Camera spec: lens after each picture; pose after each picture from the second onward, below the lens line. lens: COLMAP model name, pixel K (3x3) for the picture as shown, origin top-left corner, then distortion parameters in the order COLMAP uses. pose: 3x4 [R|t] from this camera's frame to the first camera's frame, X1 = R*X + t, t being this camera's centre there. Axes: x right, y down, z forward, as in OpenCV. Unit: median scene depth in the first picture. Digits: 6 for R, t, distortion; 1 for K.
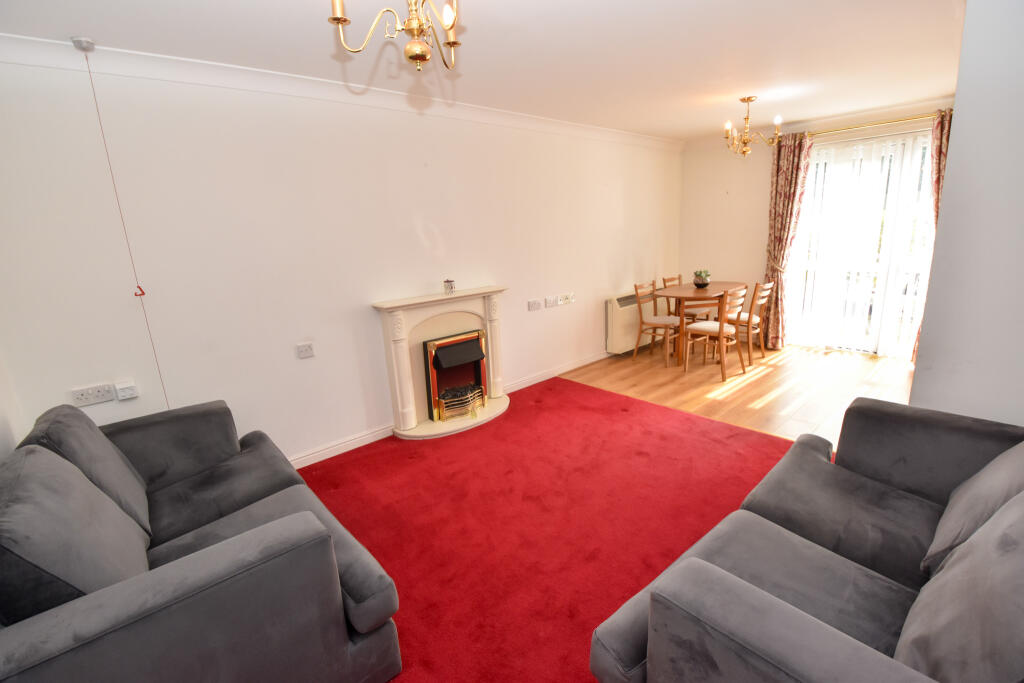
lens RADIAL K [[444.6, 0, 508.8], [0, 444.6, 342.9], [0, 0, 1]] dist [0.001672, -0.025179]
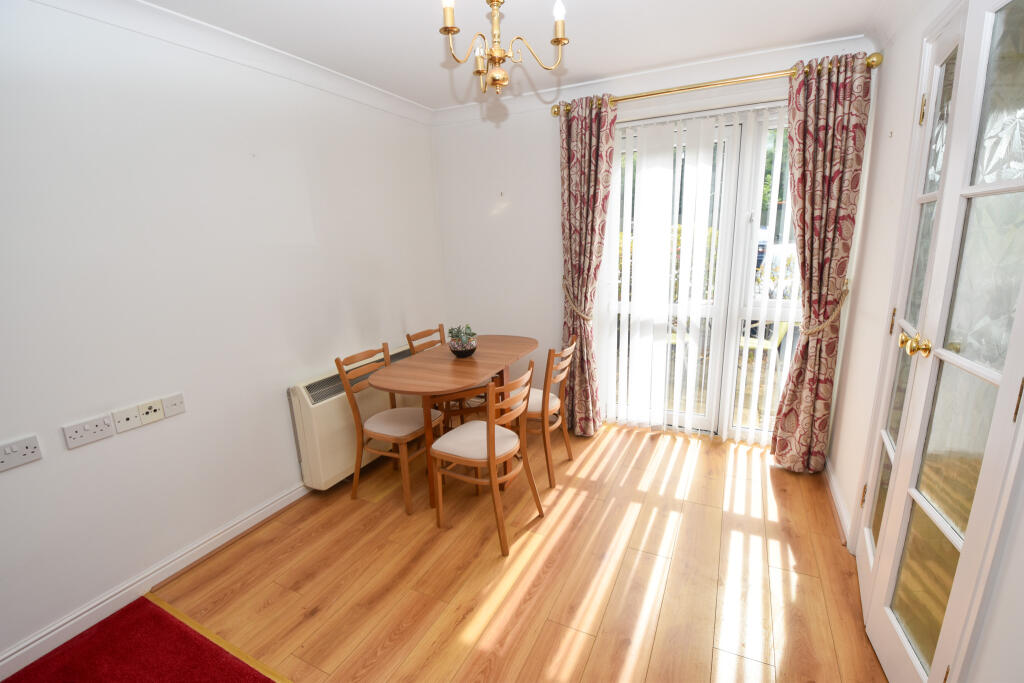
lens RADIAL K [[444.6, 0, 508.8], [0, 444.6, 342.9], [0, 0, 1]] dist [0.001672, -0.025179]
pose [[0.924485, -0.059629, 0.376527, 0.279471], [0.073838, 0.996996, -0.023406, -0.124263], [-0.374000, 0.049441, 0.926110, 0.465191]]
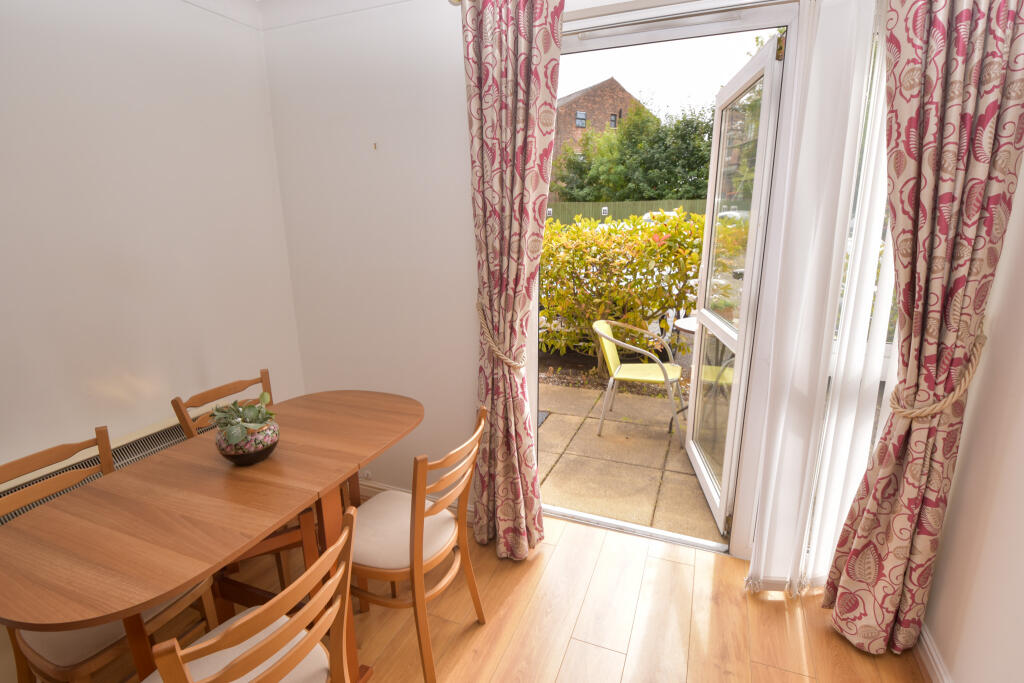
lens RADIAL K [[503.0, 0, 510.6], [0, 503.0, 349.0], [0, 0, 1]] dist [0.000893, -0.019790]
pose [[0.886084, -0.060254, 0.459591, 0.438054], [0.070430, 0.997504, -0.005012, -0.179571], [-0.458142, 0.036810, 0.888116, 0.650889]]
